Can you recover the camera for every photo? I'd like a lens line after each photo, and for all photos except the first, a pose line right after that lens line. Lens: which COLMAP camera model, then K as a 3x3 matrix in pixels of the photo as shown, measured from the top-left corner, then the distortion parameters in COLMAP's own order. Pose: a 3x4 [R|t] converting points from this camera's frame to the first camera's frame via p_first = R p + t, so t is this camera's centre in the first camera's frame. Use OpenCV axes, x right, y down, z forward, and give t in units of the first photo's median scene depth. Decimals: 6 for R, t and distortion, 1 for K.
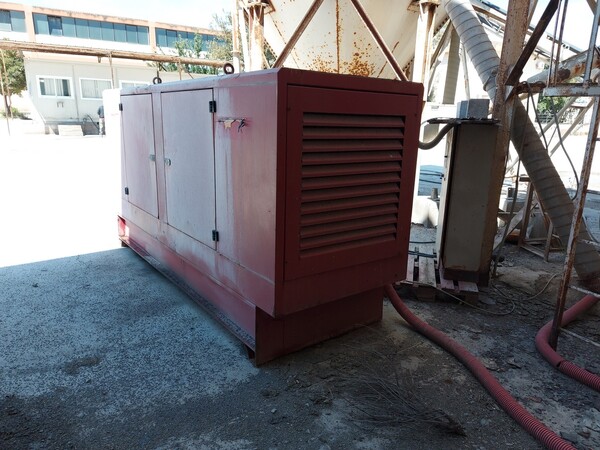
lens RADIAL K [[426.9, 0, 303.6], [0, 426.9, 225.8], [0, 0, 1]] dist [0.089838, -0.095178]
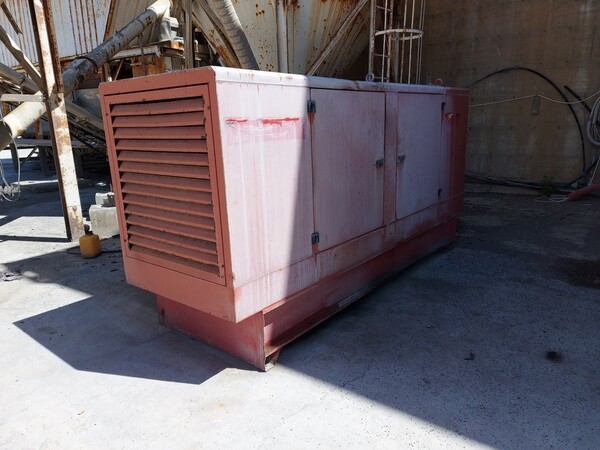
lens RADIAL K [[426.9, 0, 303.6], [0, 426.9, 225.8], [0, 0, 1]] dist [0.089838, -0.095178]
pose [[-0.240883, -0.249830, 0.937849, -1.059210], [0.258094, 0.915021, 0.310040, -0.317394], [-0.935608, 0.316737, -0.155934, 1.185719]]
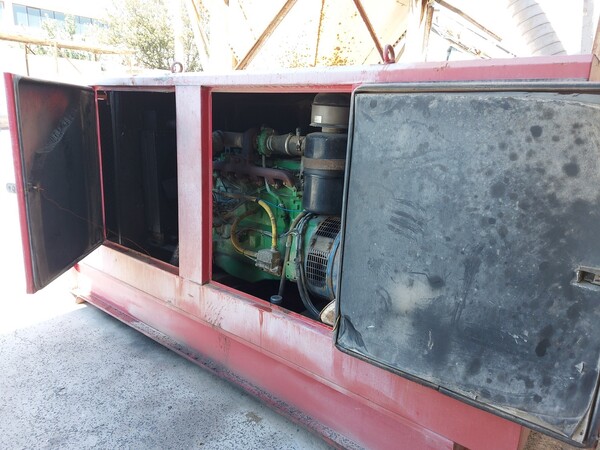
lens RADIAL K [[426.9, 0, 303.6], [0, 426.9, 225.8], [0, 0, 1]] dist [0.089838, -0.095178]
pose [[0.966103, -0.040580, 0.254946, -0.285803], [0.038602, 0.999173, 0.012761, -0.085227], [-0.255253, -0.002488, 0.966871, 0.278677]]
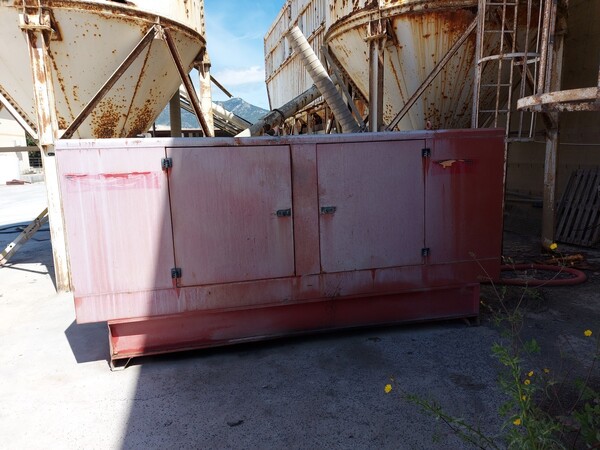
lens RADIAL K [[426.9, 0, 303.6], [0, 426.9, 225.8], [0, 0, 1]] dist [0.089838, -0.095178]
pose [[0.428517, -0.180785, 0.885262, -1.015057], [0.264176, 0.962033, 0.068587, -0.161194], [-0.864051, 0.204474, 0.460007, 0.490604]]
